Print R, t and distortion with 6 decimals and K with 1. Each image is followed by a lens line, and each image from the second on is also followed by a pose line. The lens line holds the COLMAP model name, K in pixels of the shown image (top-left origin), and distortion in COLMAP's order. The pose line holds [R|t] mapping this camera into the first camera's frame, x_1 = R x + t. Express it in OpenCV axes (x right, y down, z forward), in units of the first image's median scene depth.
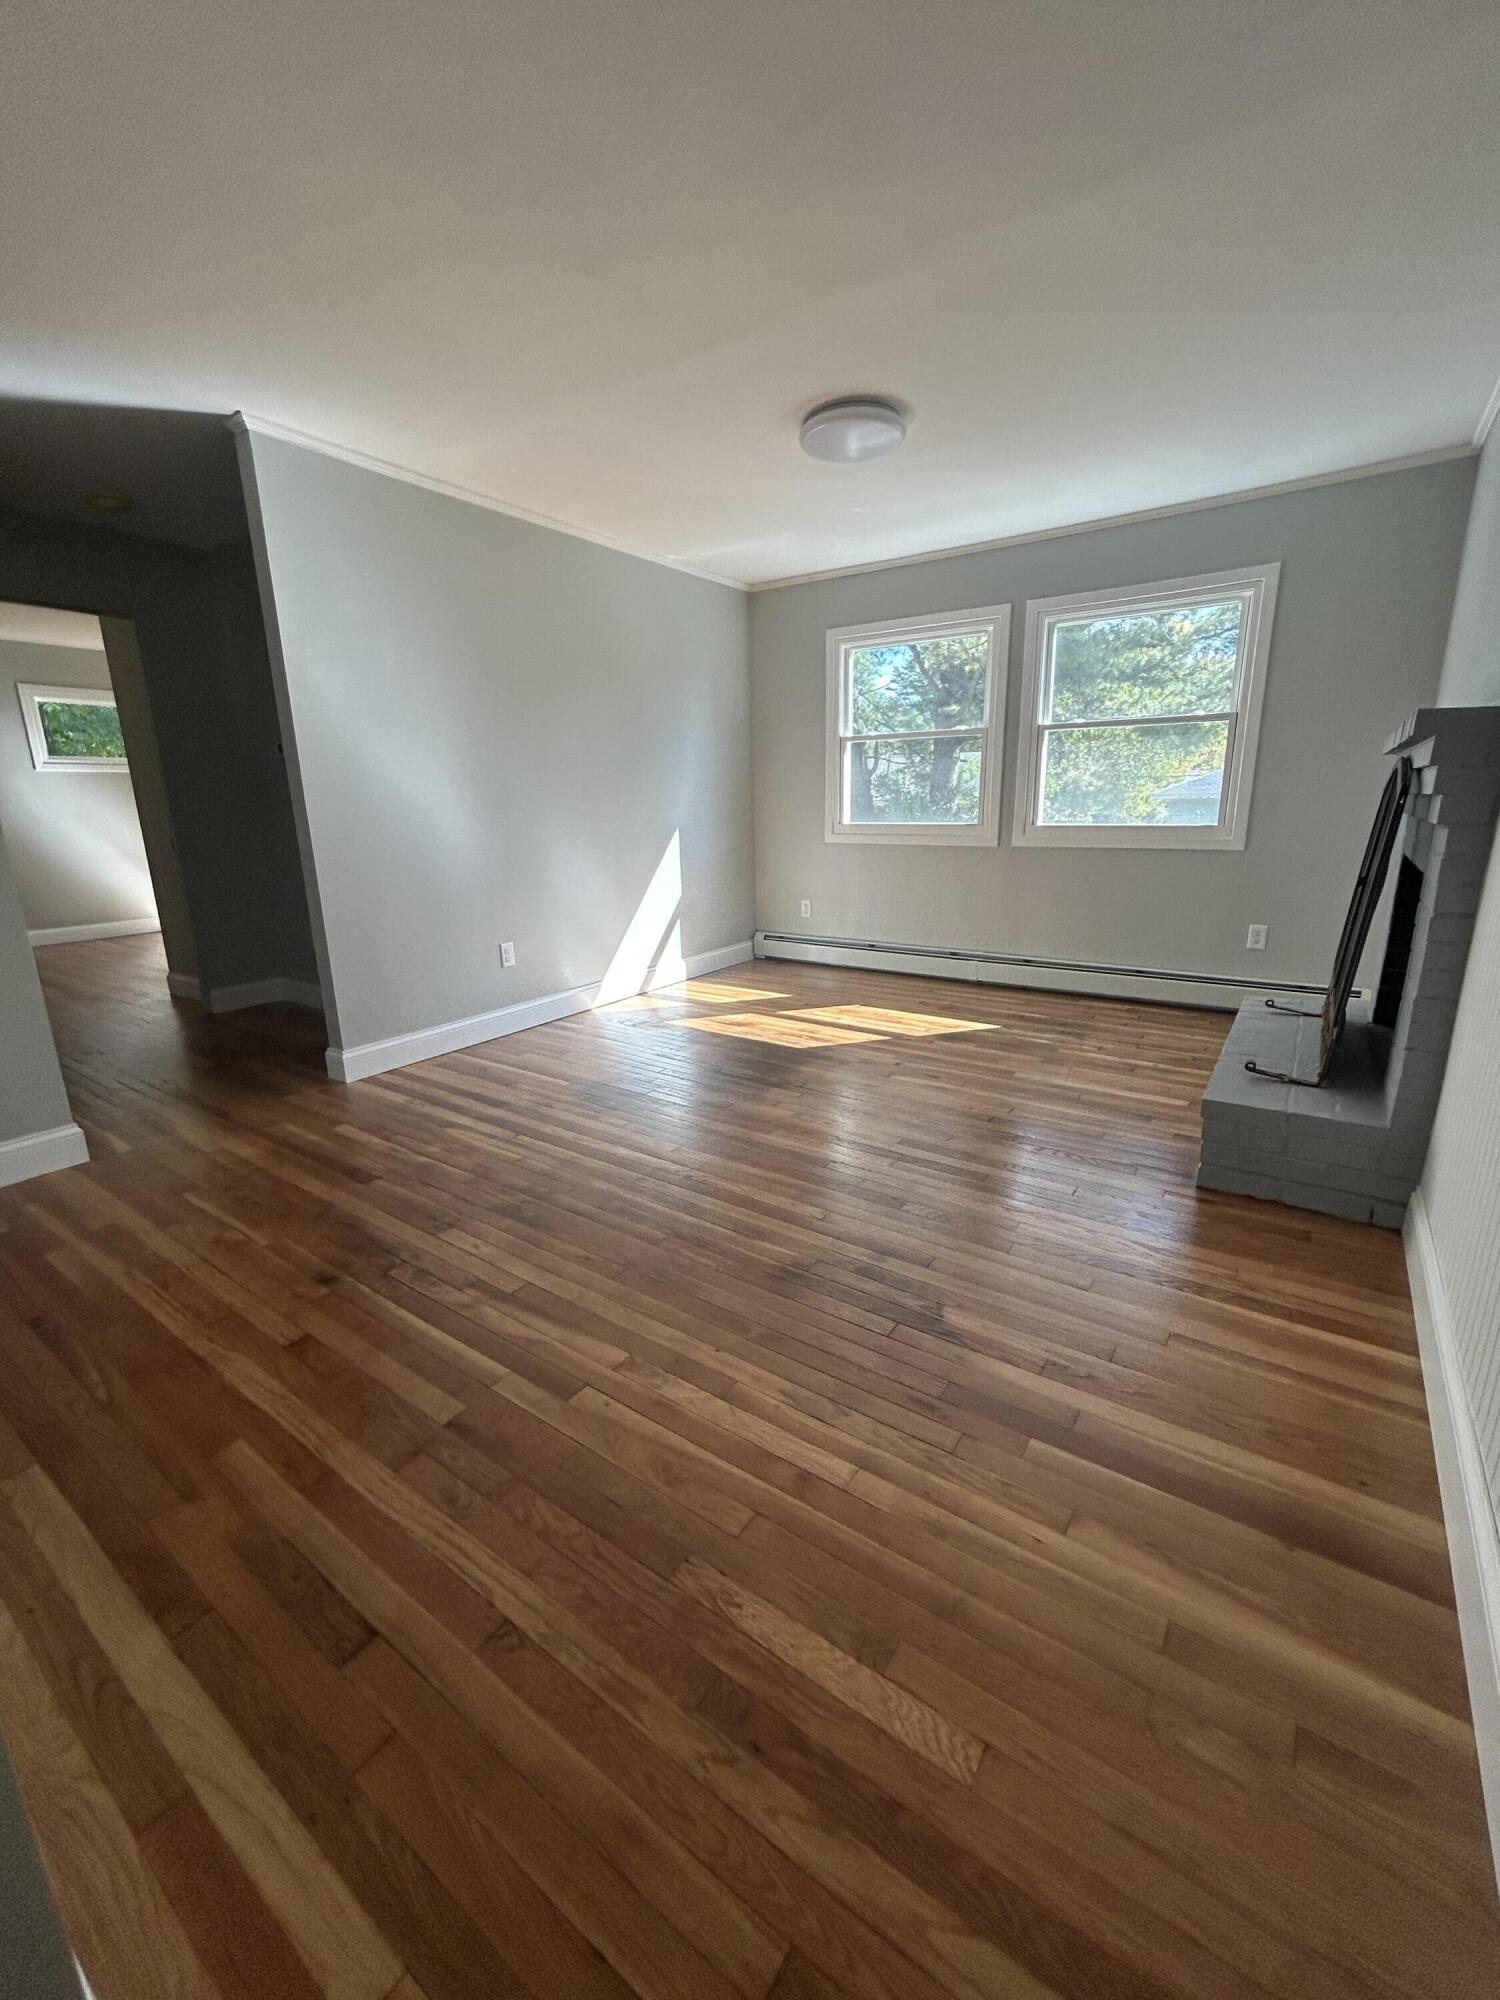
lens RADIAL K [[806.1, 0, 749.5], [0, 806.1, 999.7], [0, 0, 1]] dist [-0.001224, 0.000700]
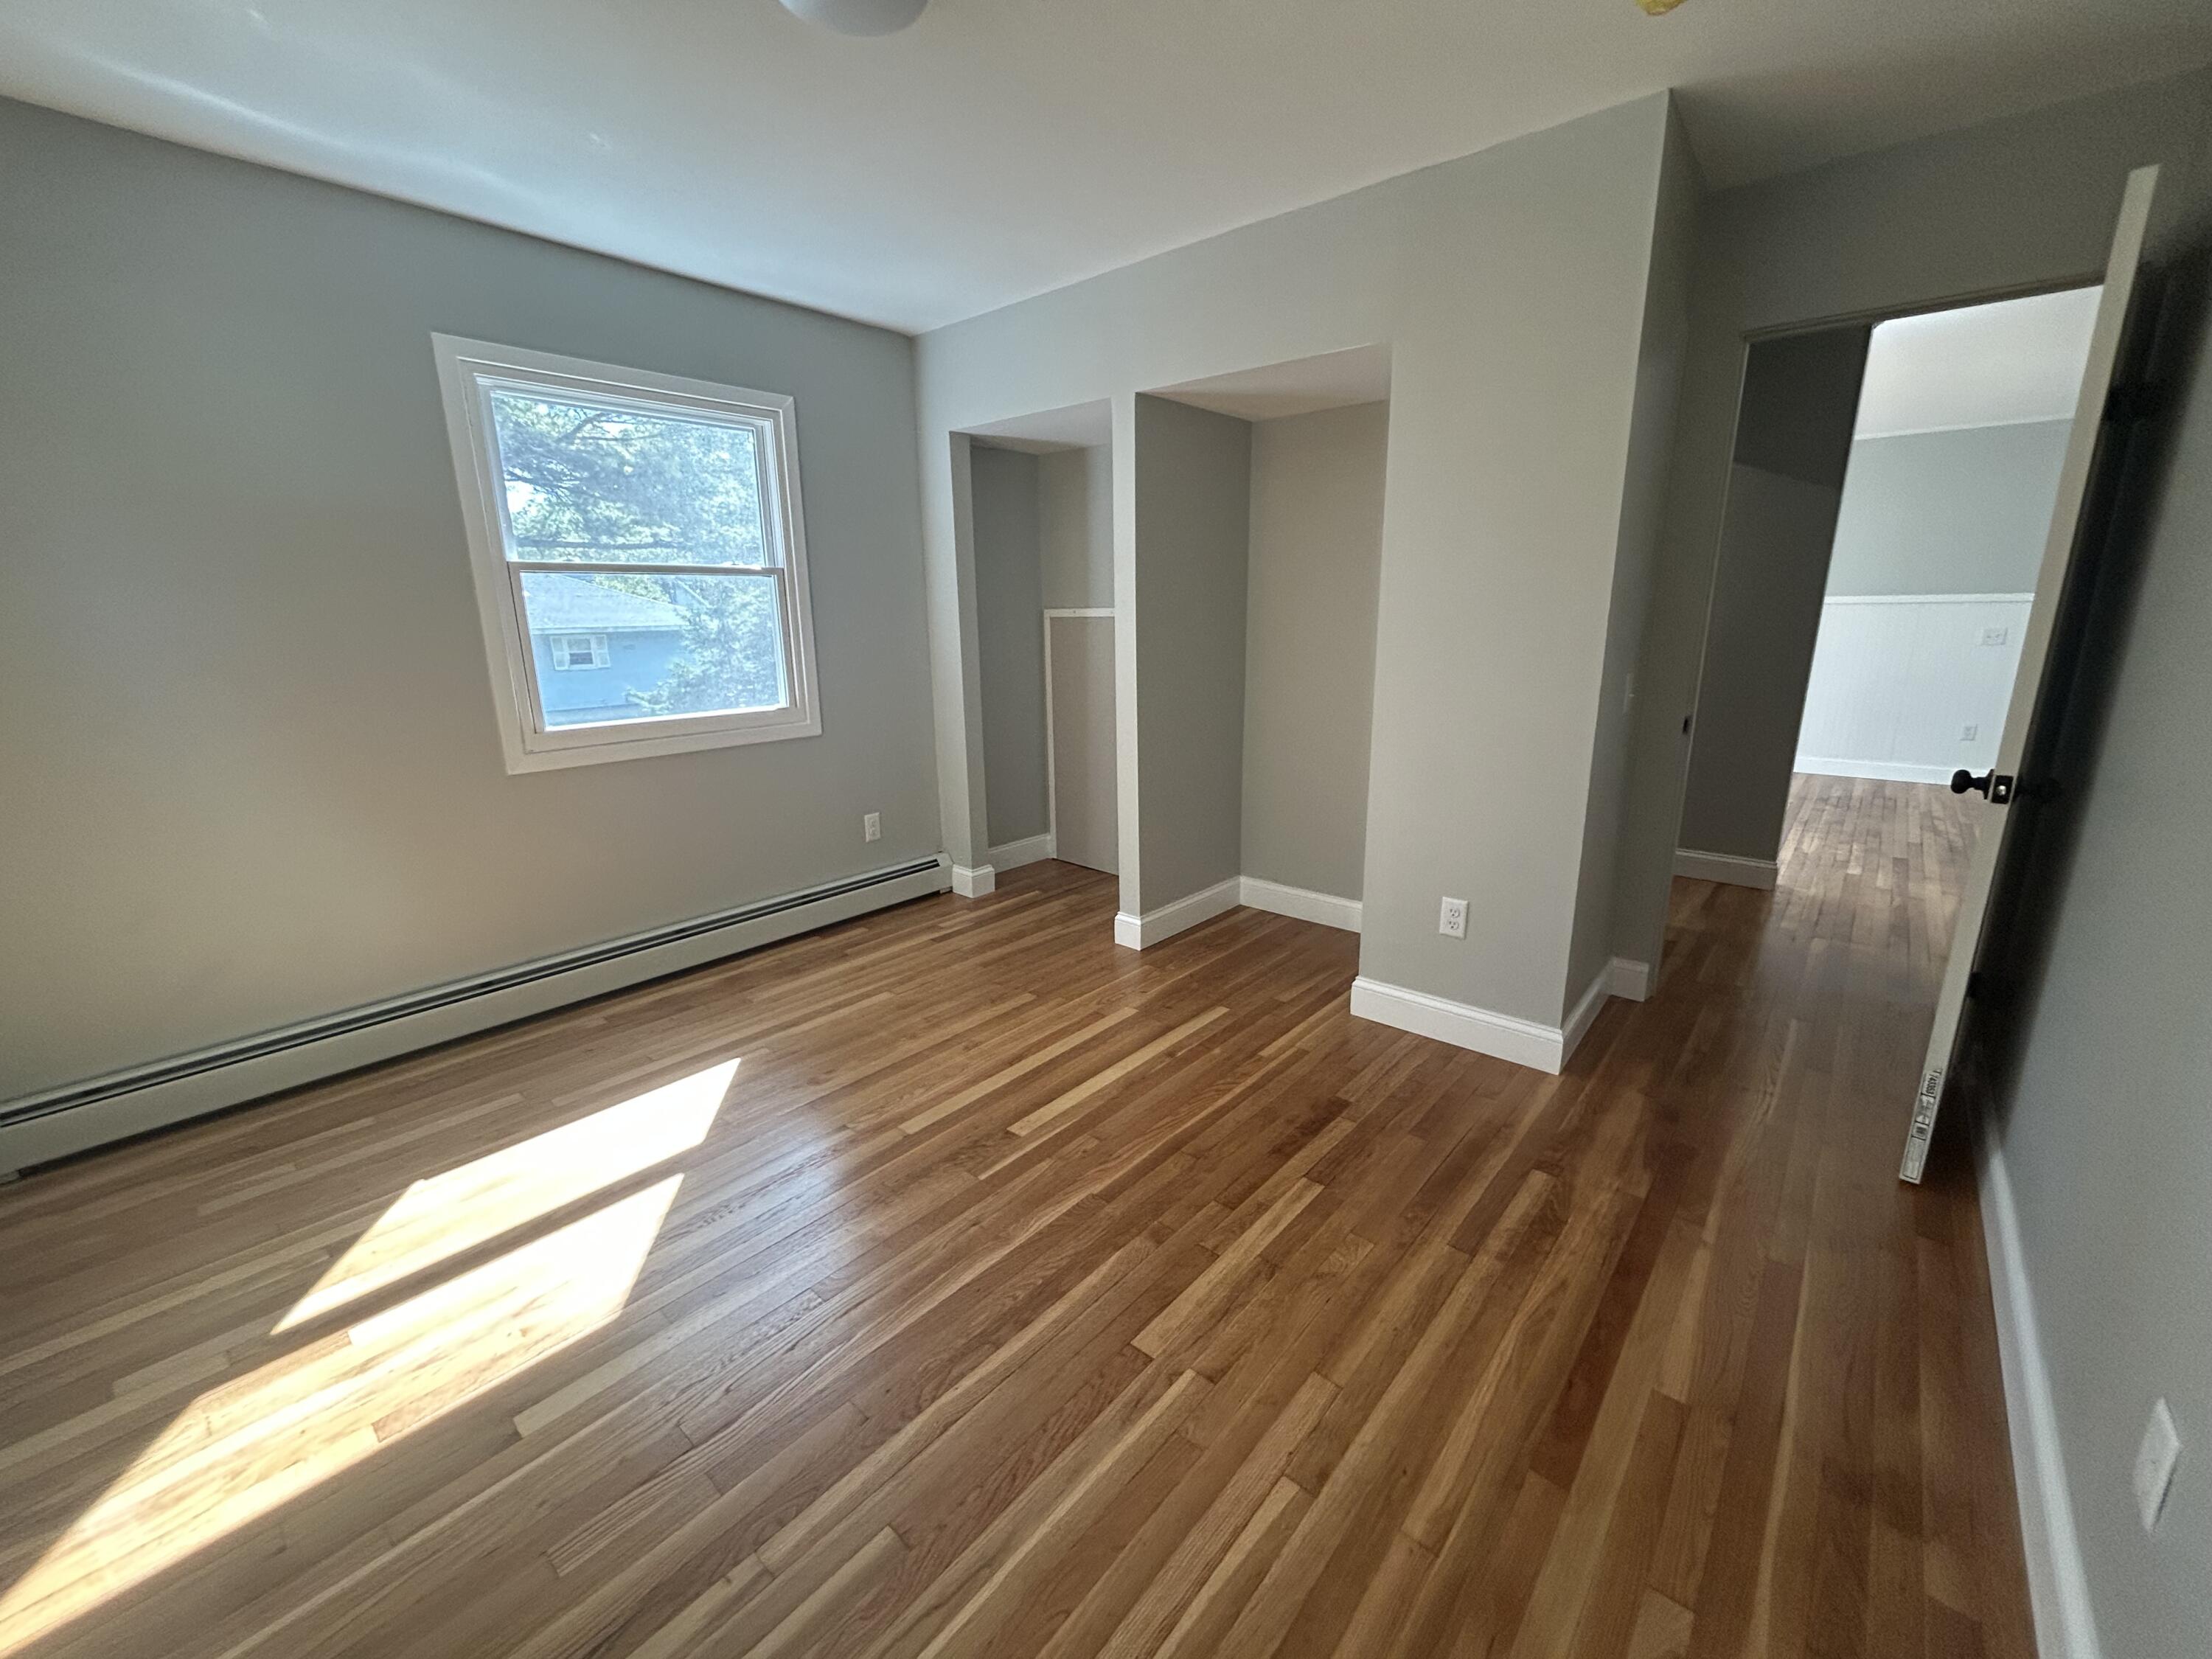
lens RADIAL K [[891.6, 0, 1103.8], [0, 891.6, 832.7], [0, 0, 1]] dist [-0.001224, 0.000700]
pose [[0.113820, -0.220204, 0.968790, -0.283714], [0.251970, 0.949643, 0.186249, -0.191908], [-0.961018, 0.222907, 0.163573, 0.601527]]
